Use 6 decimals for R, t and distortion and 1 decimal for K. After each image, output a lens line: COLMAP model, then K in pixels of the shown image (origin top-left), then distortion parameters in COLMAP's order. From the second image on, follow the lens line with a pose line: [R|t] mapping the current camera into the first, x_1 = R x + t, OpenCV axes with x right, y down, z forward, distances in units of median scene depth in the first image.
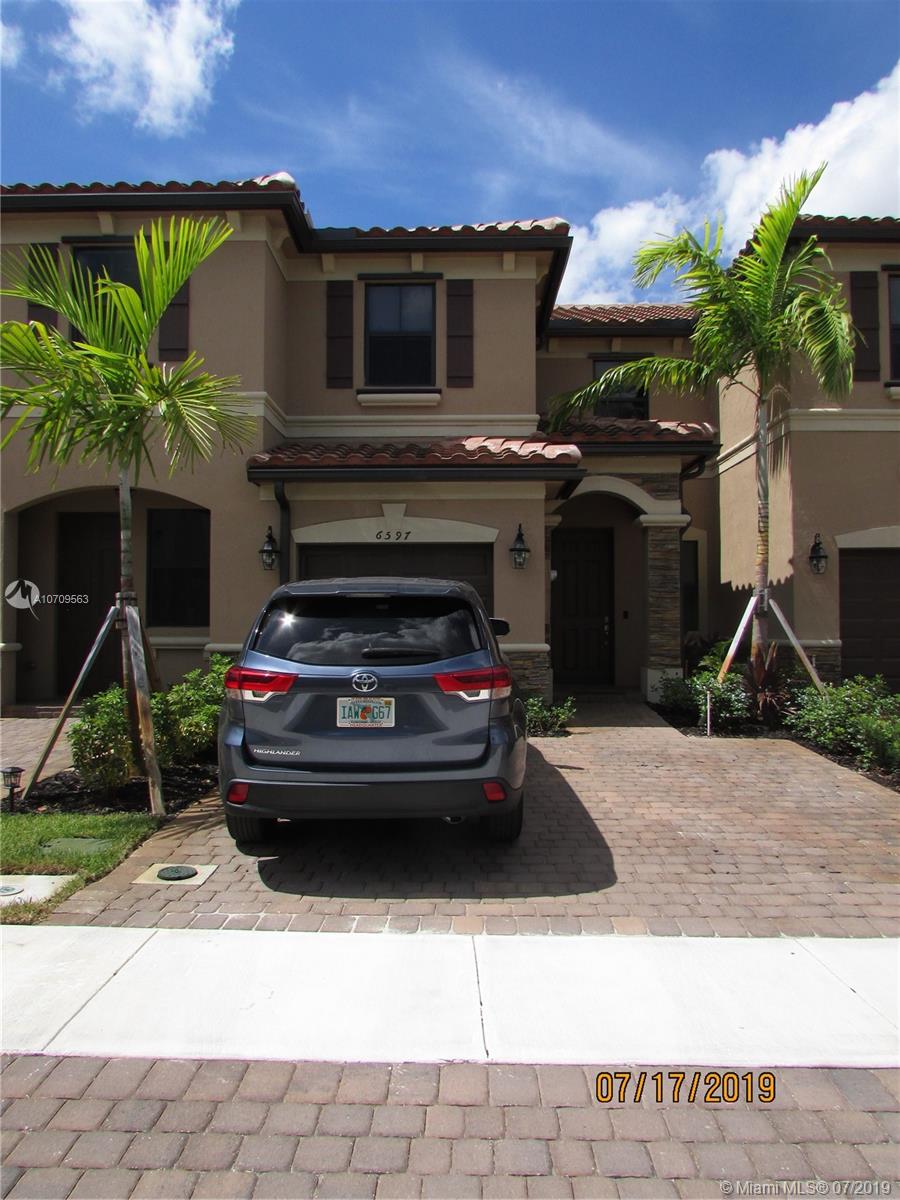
lens RADIAL K [[854.2, 0, 455.2], [0, 854.2, 590.2], [0, 0, 1]] dist [-0.029245, 0.001775]
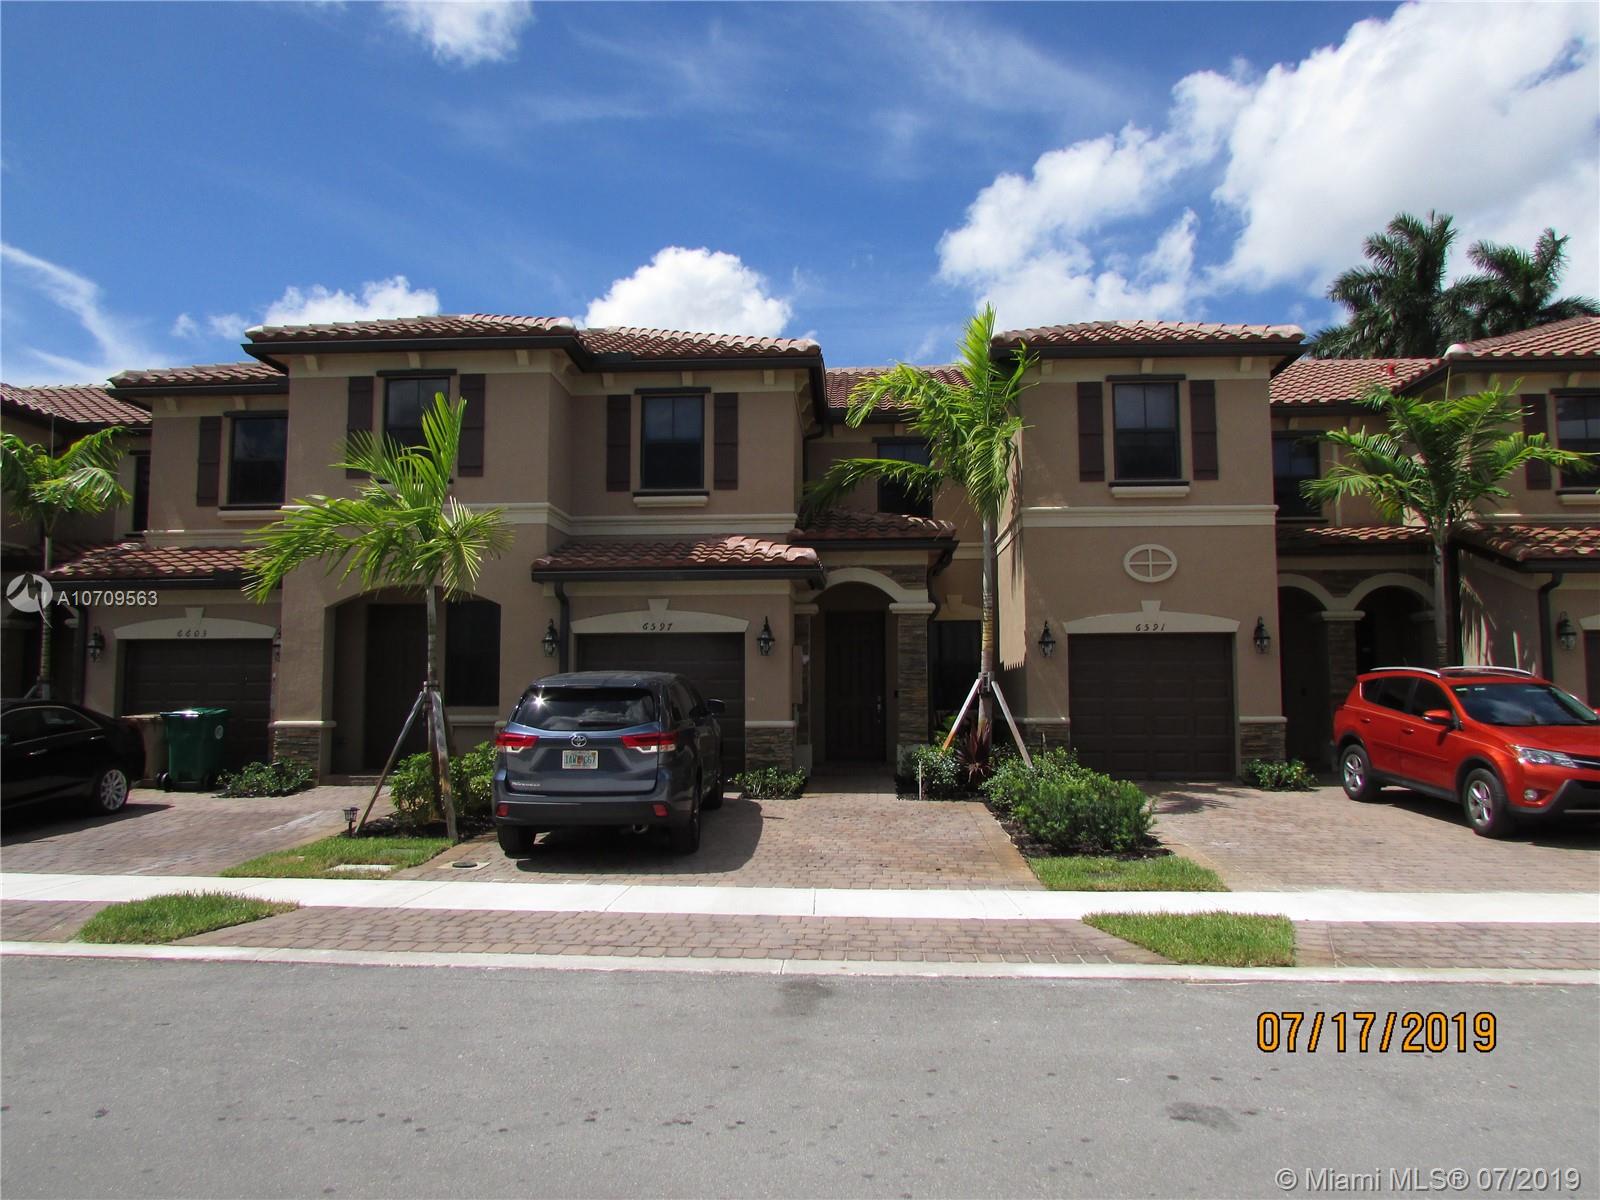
lens RADIAL K [[1139.0, 0, 801.8], [0, 1139.0, 601.9], [0, 0, 1]] dist [-0.029245, 0.001775]
pose [[0.999095, -0.005222, -0.042223, 0.183889], [0.003199, 0.998850, -0.047831, -0.022974], [0.042424, 0.047652, 0.997963, -0.516685]]
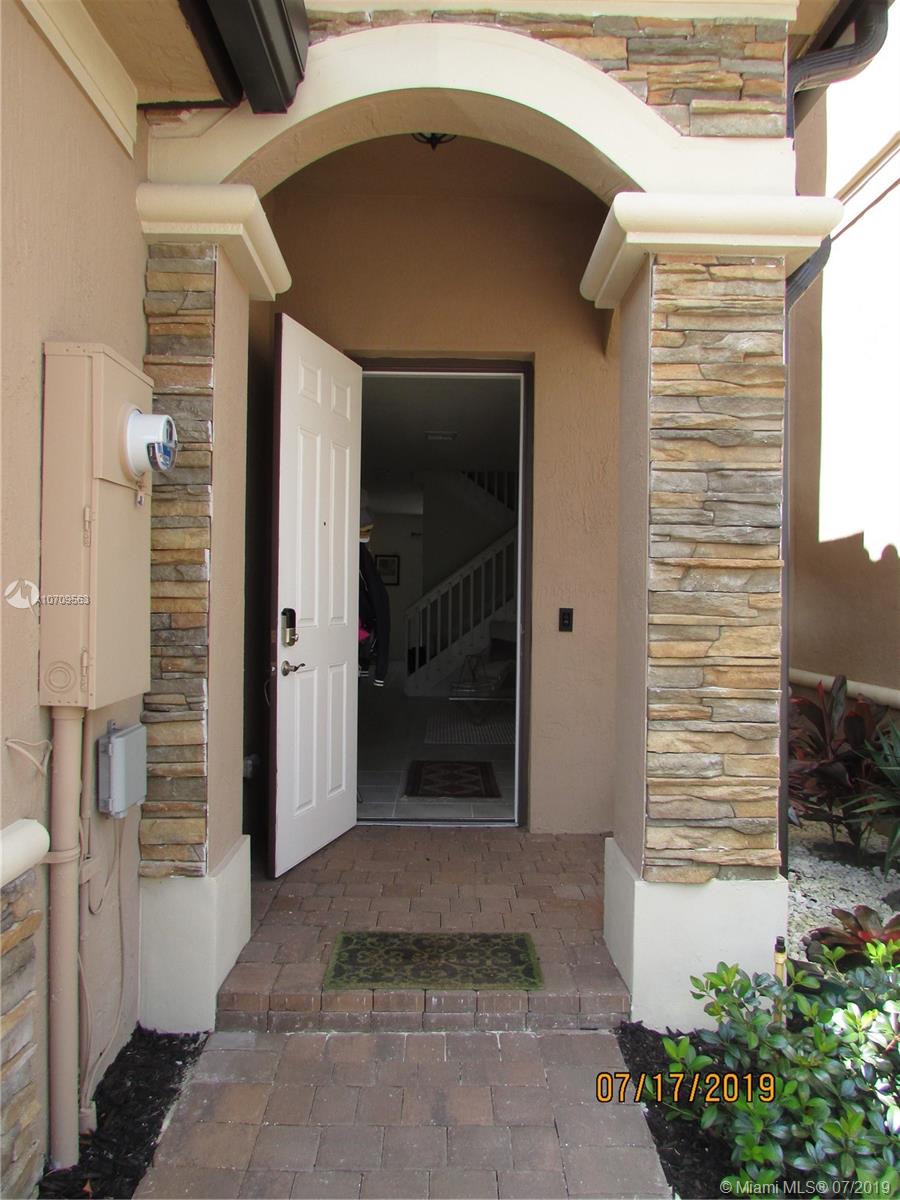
lens RADIAL K [[854.2, 0, 448.7], [0, 854.2, 603.8], [0, 0, 1]] dist [-0.029245, 0.001775]
pose [[0.998963, 0.014179, 0.043259, 0.183561], [-0.015440, 0.999461, 0.028962, 0.014131], [-0.042826, -0.029600, 0.998644, 0.863534]]
